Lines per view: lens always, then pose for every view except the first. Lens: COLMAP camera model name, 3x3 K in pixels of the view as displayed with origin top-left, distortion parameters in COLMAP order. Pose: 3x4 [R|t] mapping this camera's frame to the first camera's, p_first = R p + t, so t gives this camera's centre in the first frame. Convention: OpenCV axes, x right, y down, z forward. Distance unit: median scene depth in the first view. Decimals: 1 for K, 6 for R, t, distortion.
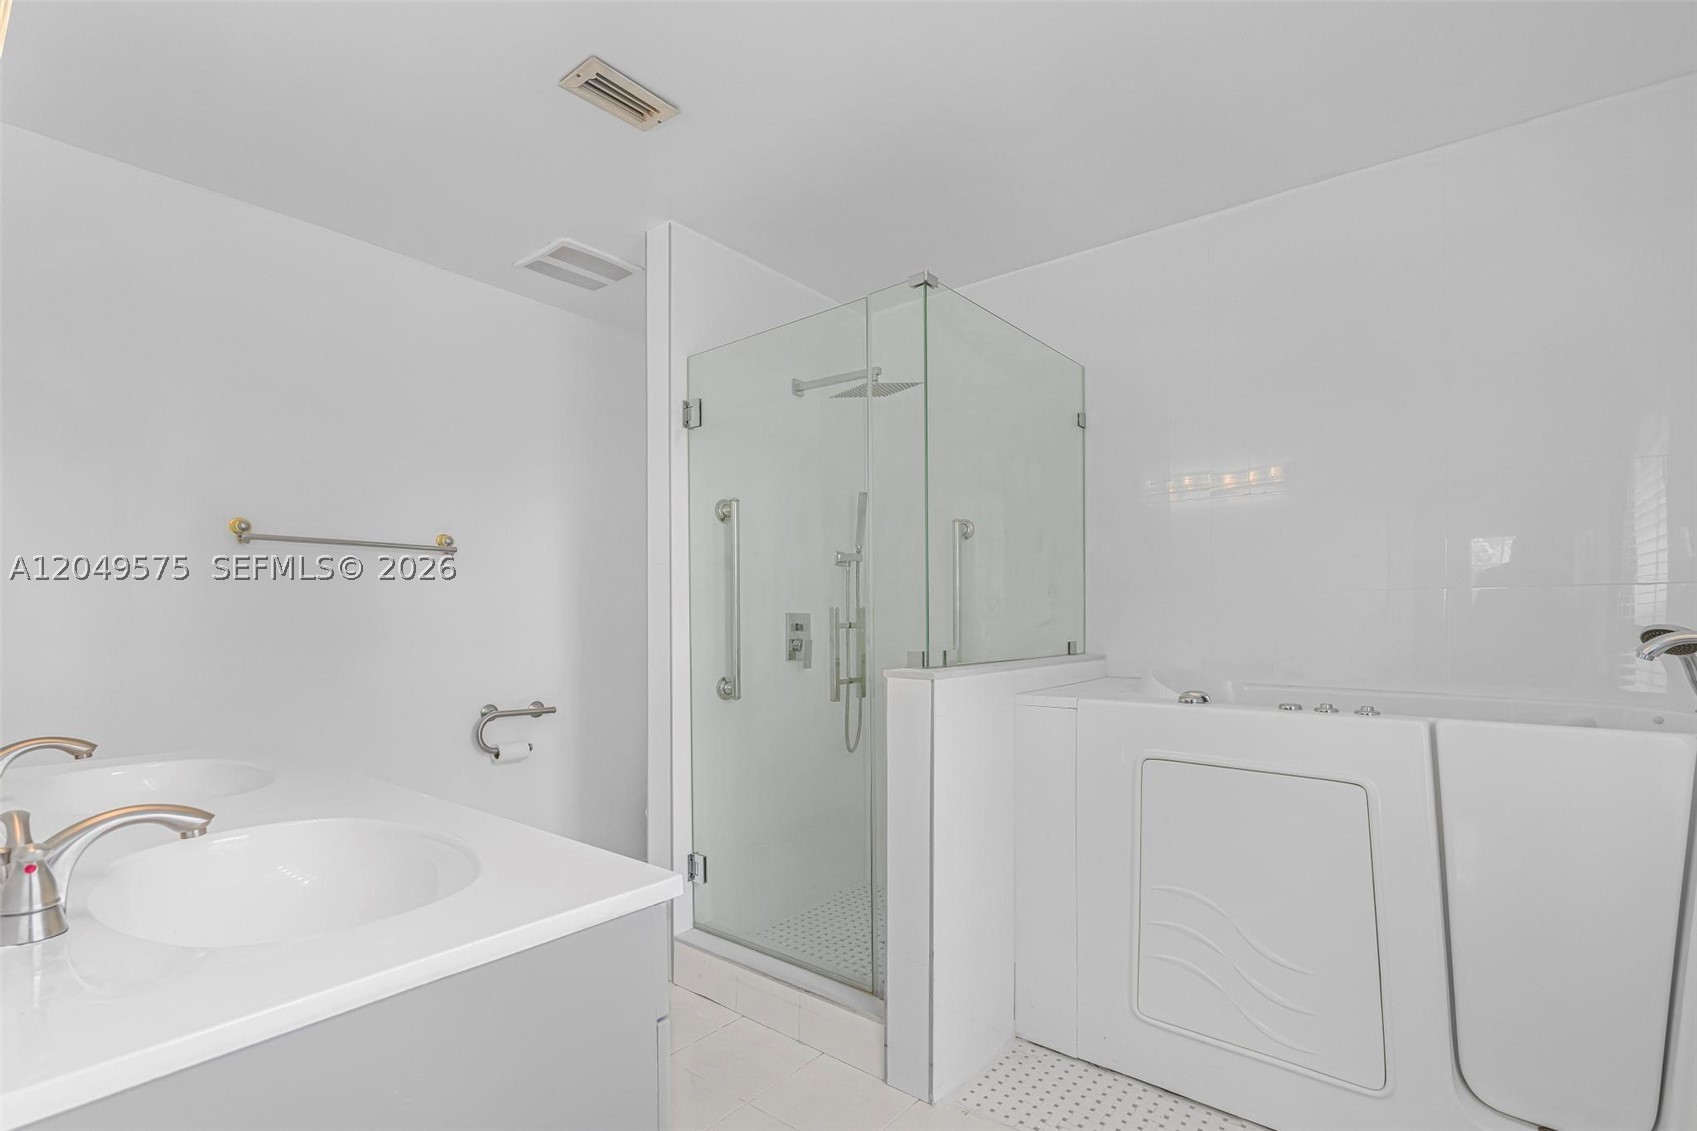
lens RADIAL K [[803.0, 0, 849.8], [0, 803.0, 616.2], [0, 0, 1]] dist [0.000026, 0.000021]
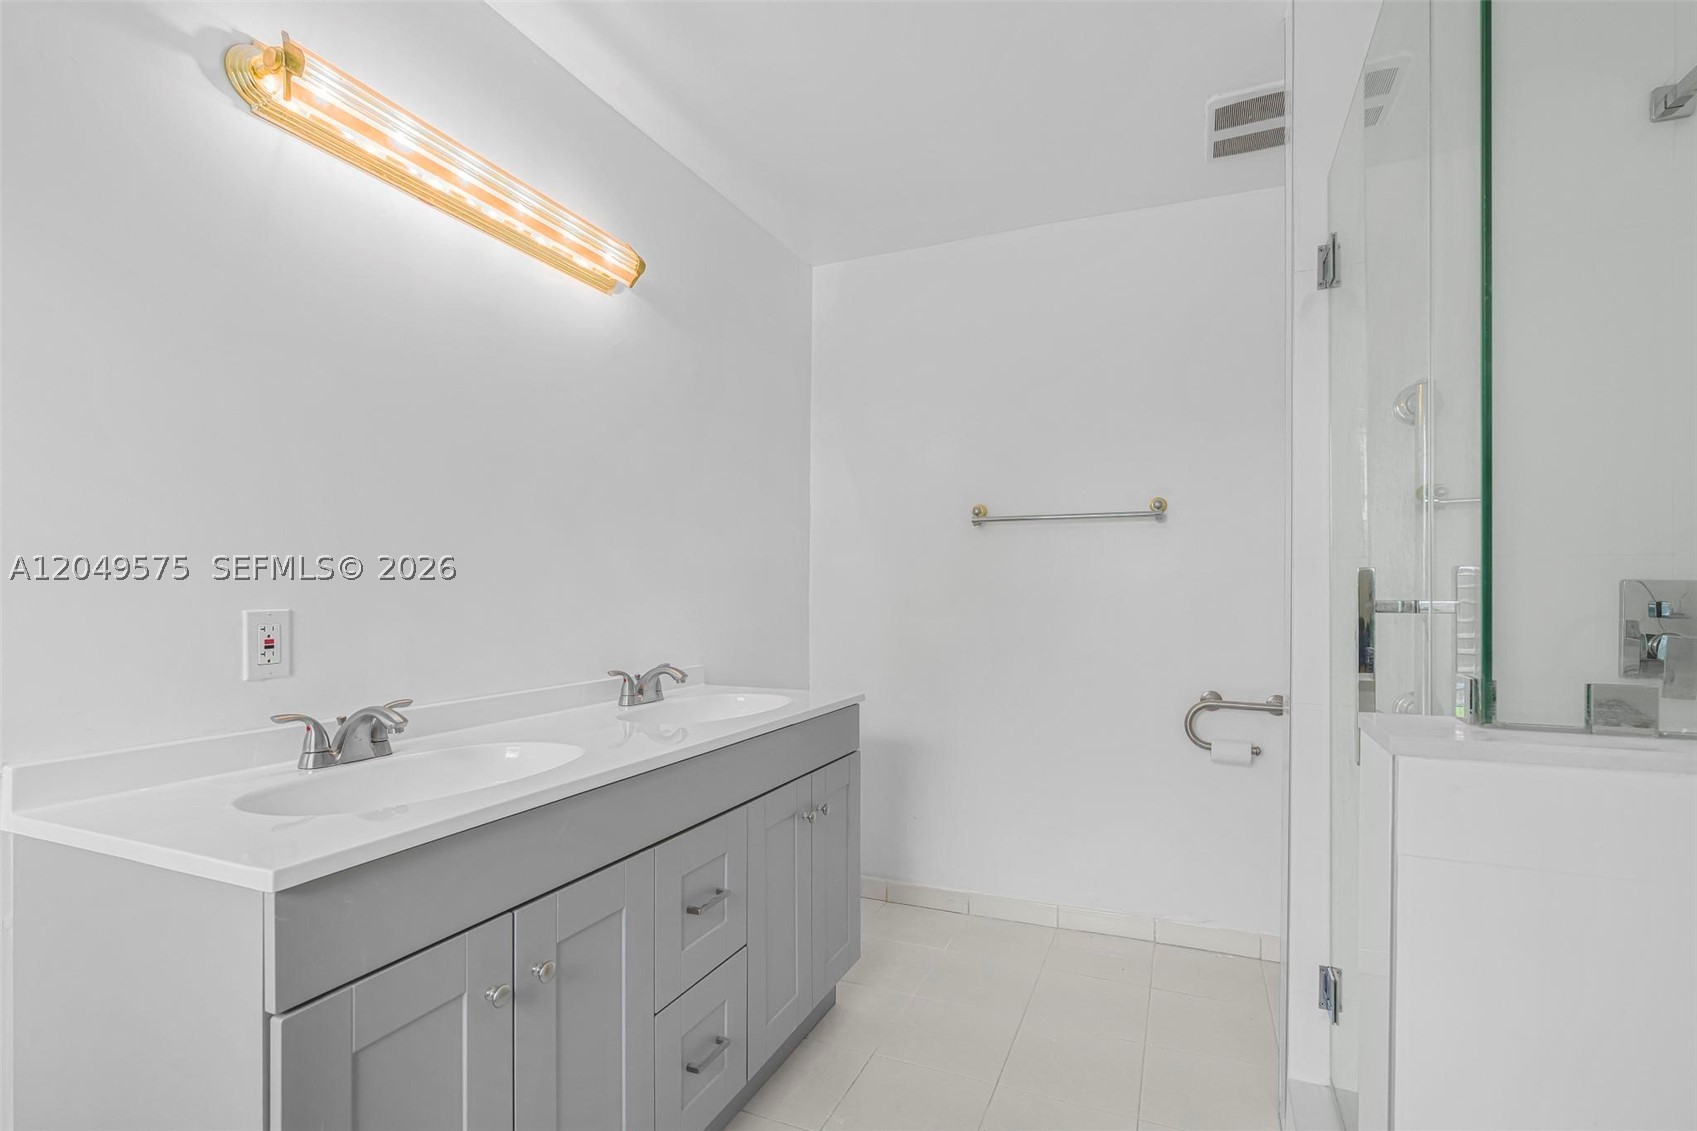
lens RADIAL K [[782.6, 0, 851.5], [0, 782.6, 590.0], [0, 0, 1]] dist [0.001286, 0.000128]
pose [[0.268148, 0.002817, -0.963373, 0.291786], [0.003296, 0.999987, 0.003841, -0.001529], [0.963372, -0.004205, 0.268136, 0.482070]]
